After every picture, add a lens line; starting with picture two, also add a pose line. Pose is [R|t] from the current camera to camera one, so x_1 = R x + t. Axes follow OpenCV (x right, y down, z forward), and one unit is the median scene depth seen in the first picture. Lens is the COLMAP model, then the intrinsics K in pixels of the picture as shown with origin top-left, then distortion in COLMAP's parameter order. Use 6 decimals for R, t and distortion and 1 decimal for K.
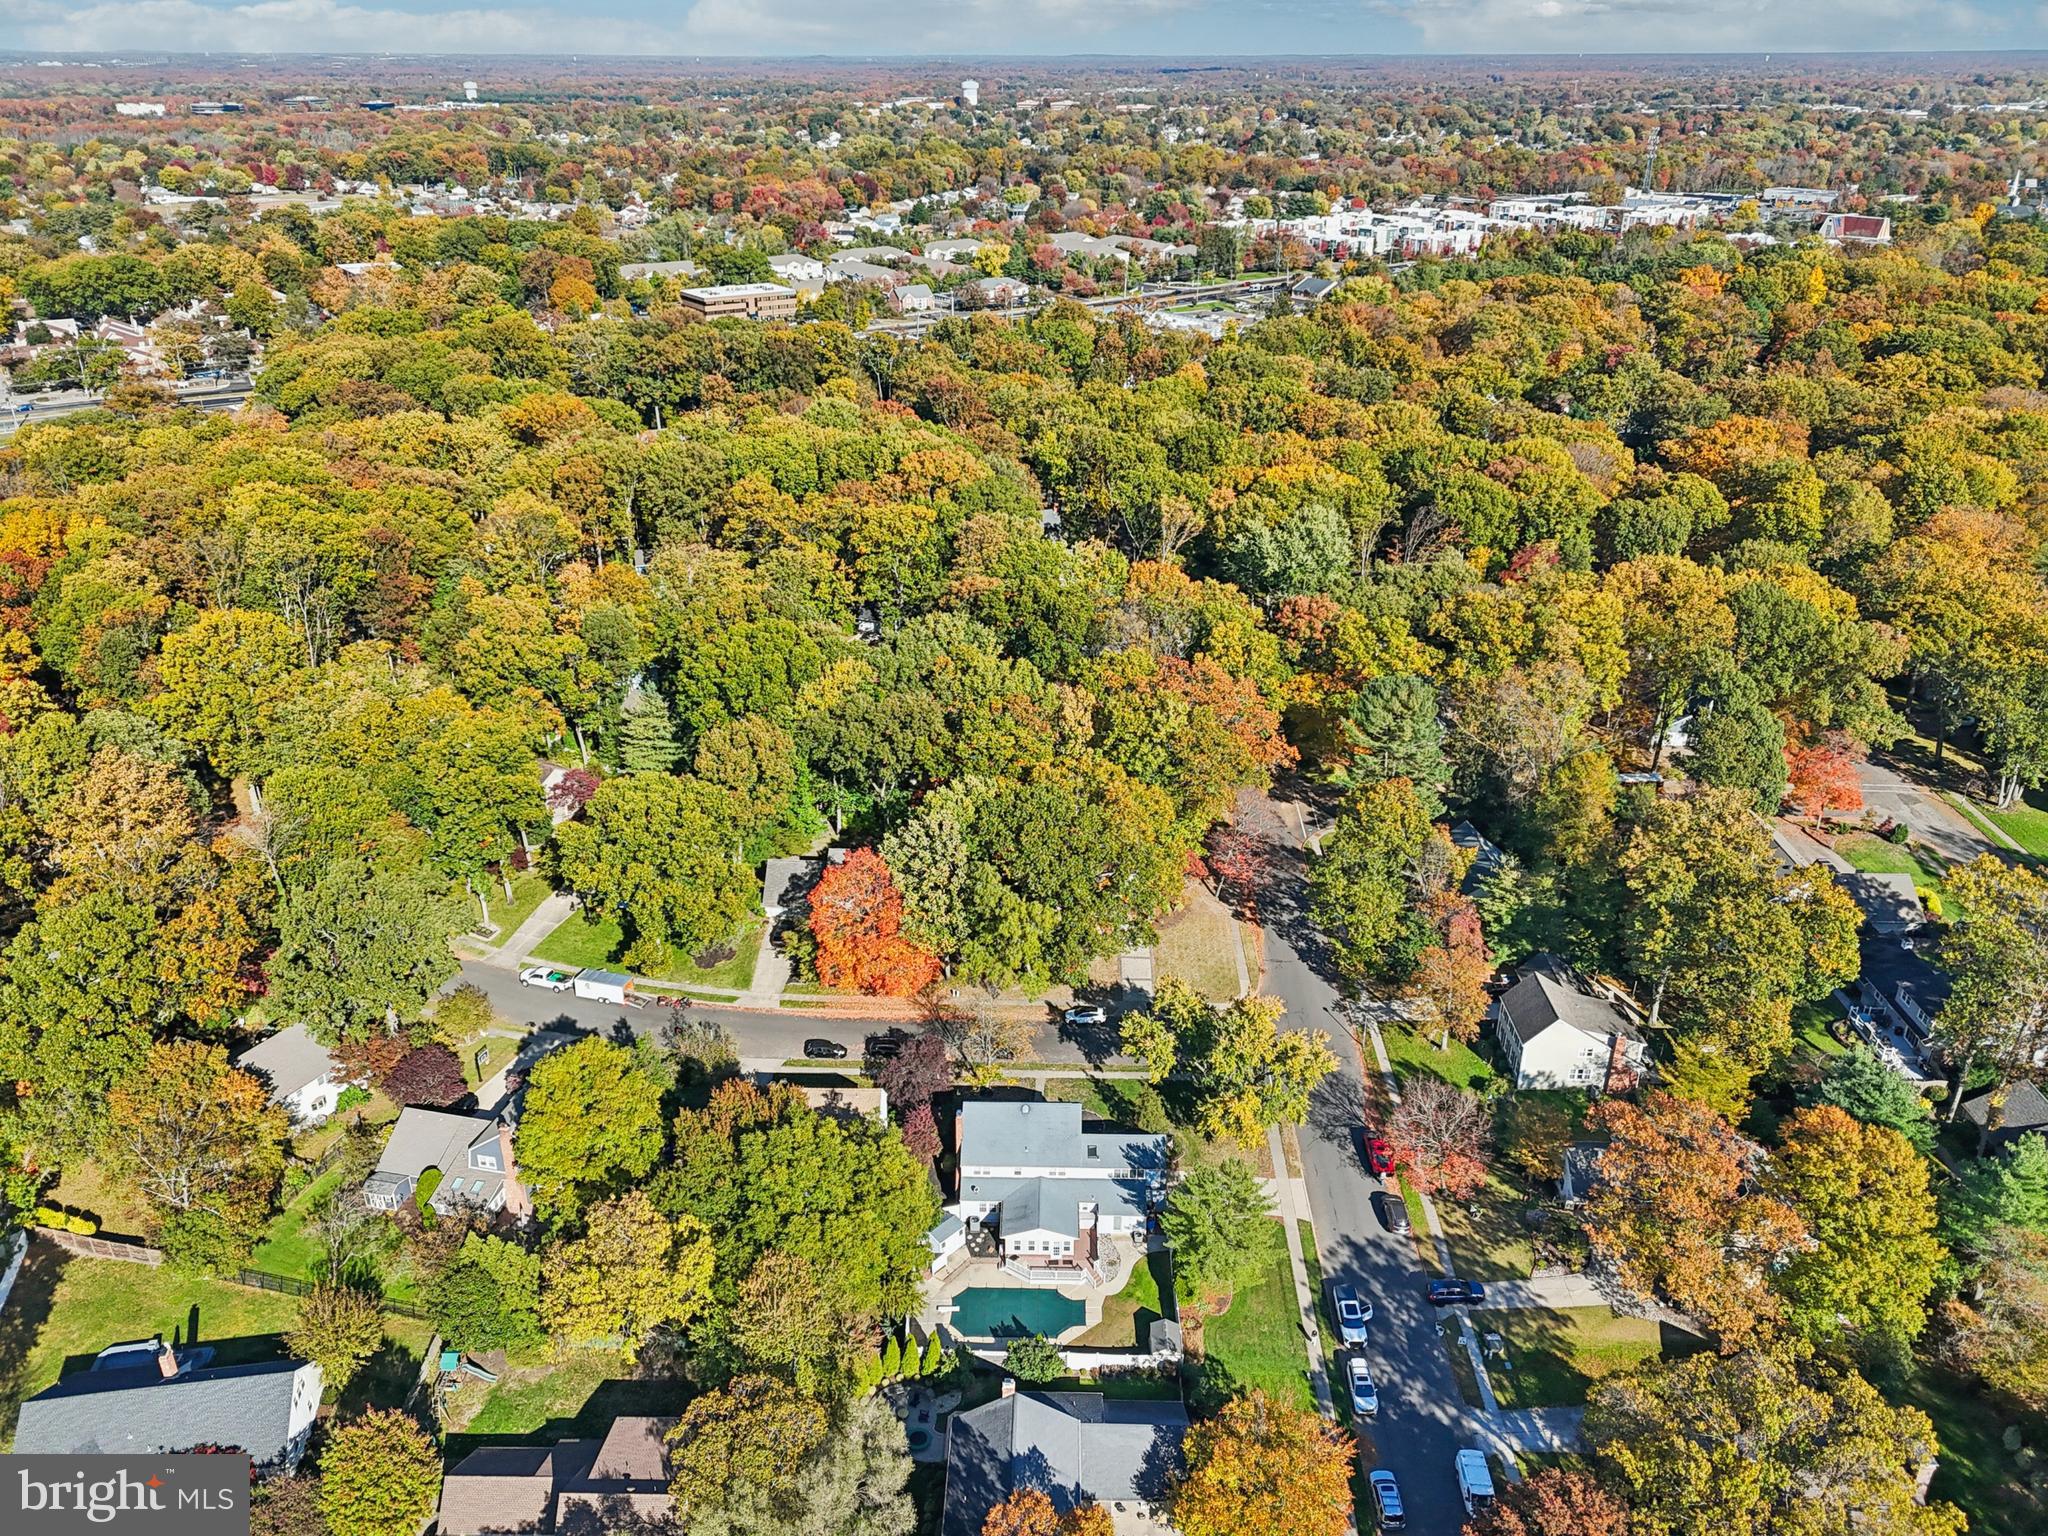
lens RADIAL K [[1506.4, 0, 1033.4], [0, 1506.4, 755.4], [0, 0, 1]] dist [0.073368, -0.071405]
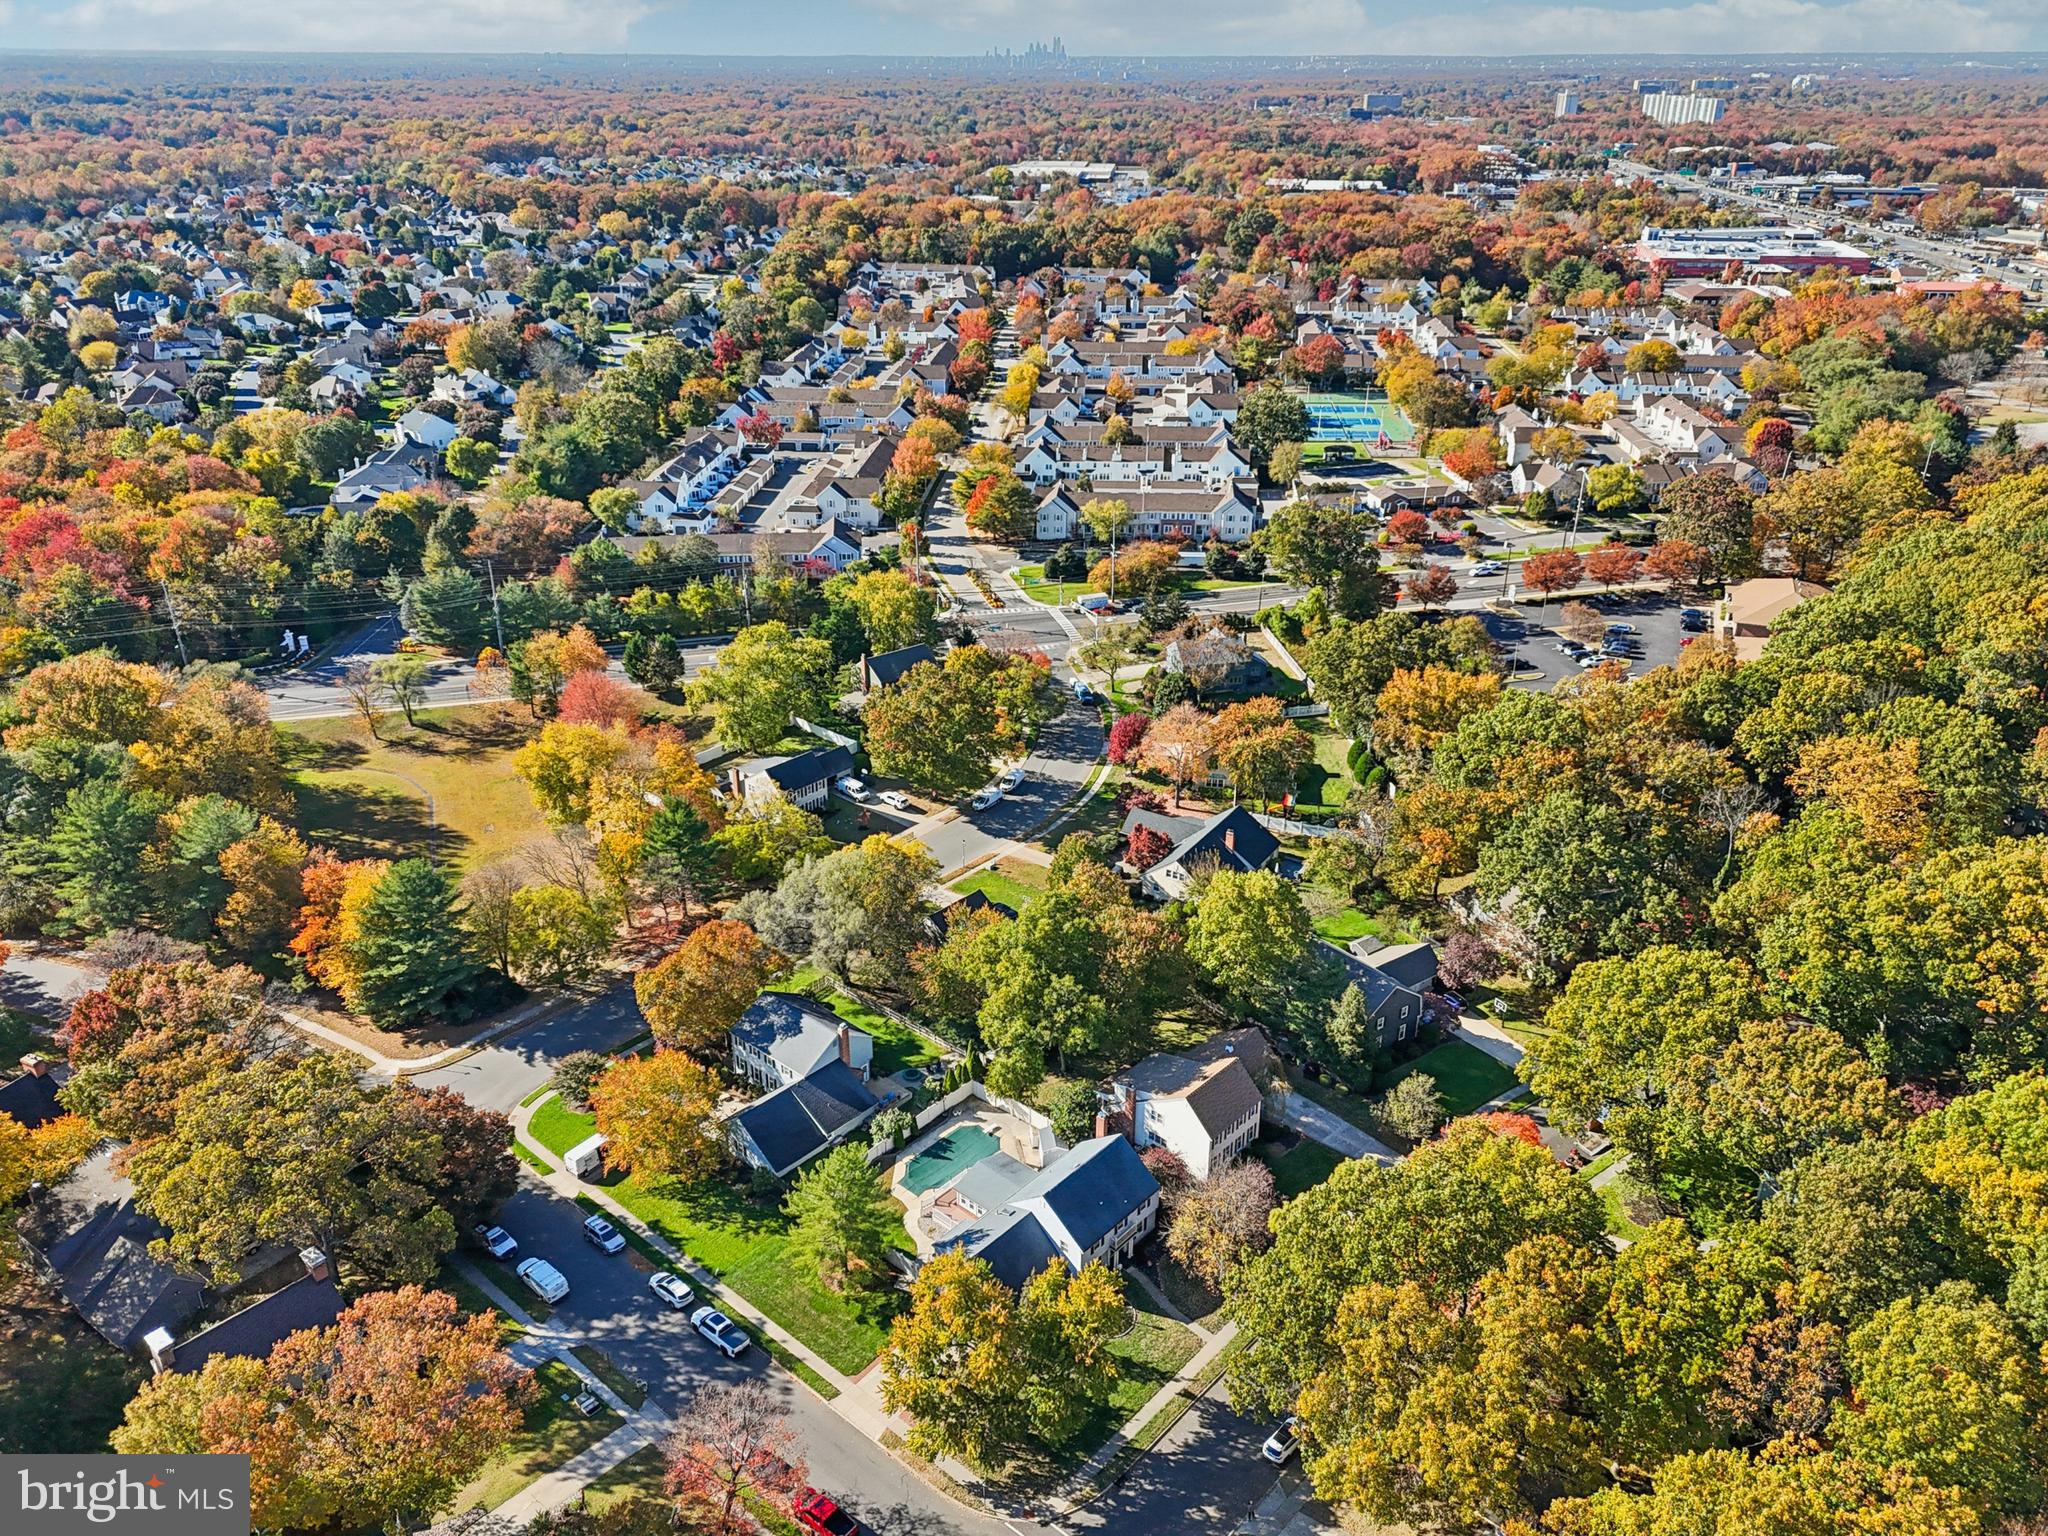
lens RADIAL K [[1506.4, 0, 1034.1], [0, 1506.4, 785.2], [0, 0, 1]] dist [0.073368, -0.071405]
pose [[-0.651299, 0.332690, -0.682003, 0.601058], [-0.314148, 0.699912, 0.641431, -0.556102], [0.690739, 0.632013, -0.351338, 1.197604]]
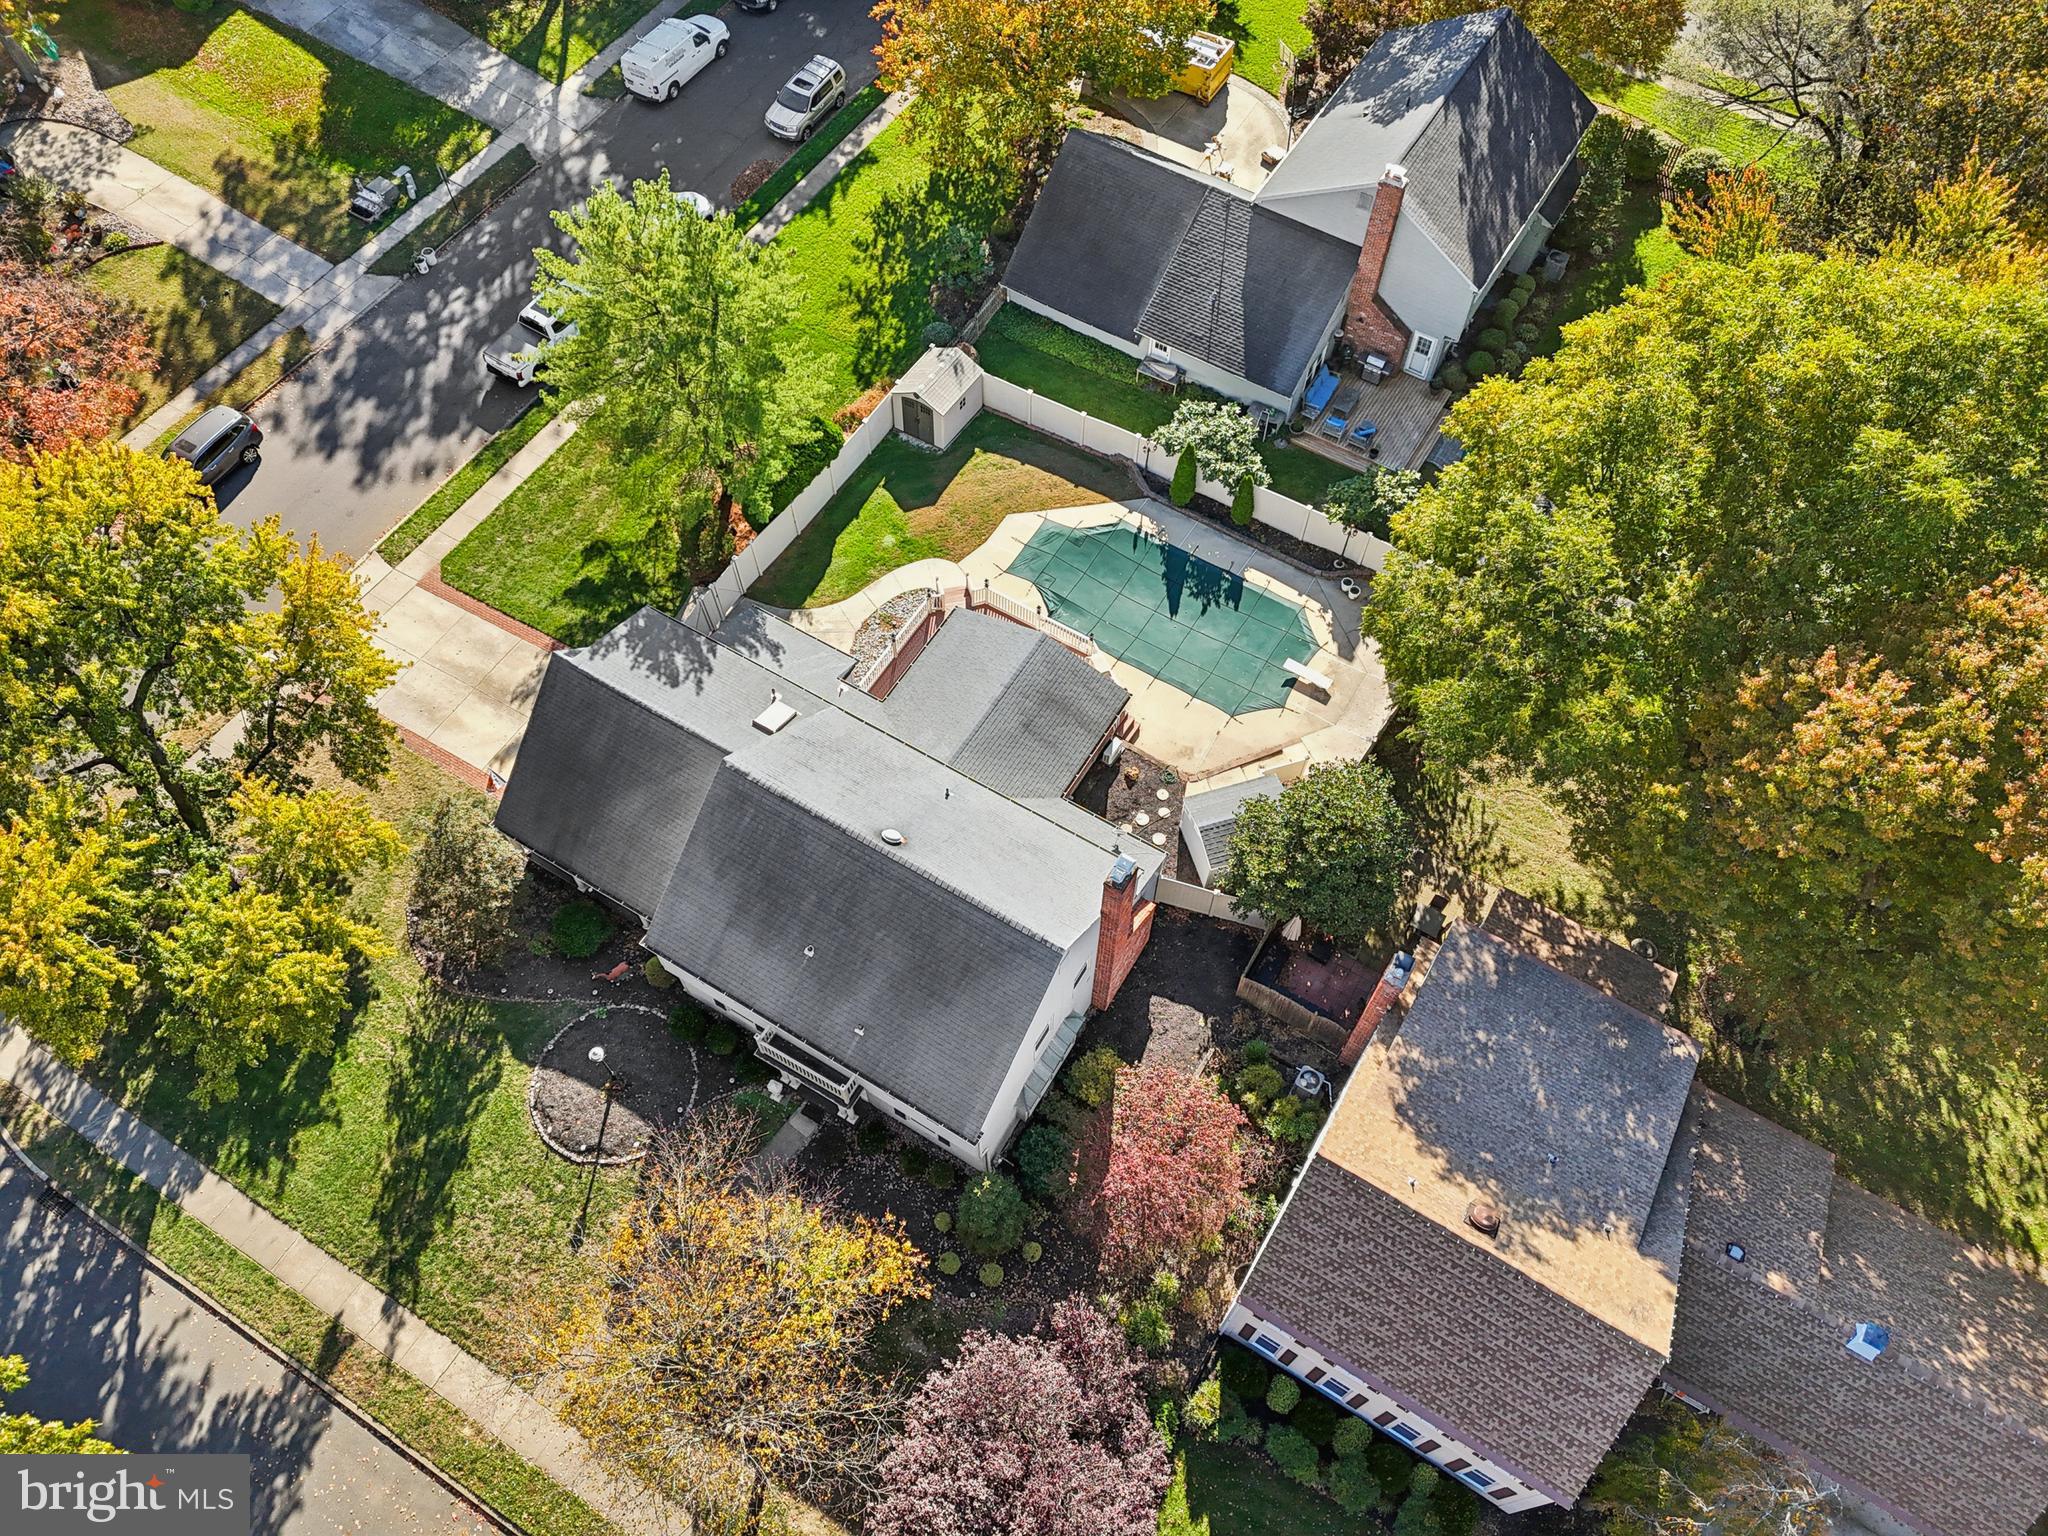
lens RADIAL K [[1506.4, 0, 1032.6], [0, 1506.4, 769.9], [0, 0, 1]] dist [0.073368, -0.071405]
pose [[-0.864258, -0.441742, 0.240669, -0.096152], [0.199431, 0.138344, 0.970097, -0.047575], [-0.461828, 0.886411, -0.031468, 1.011586]]
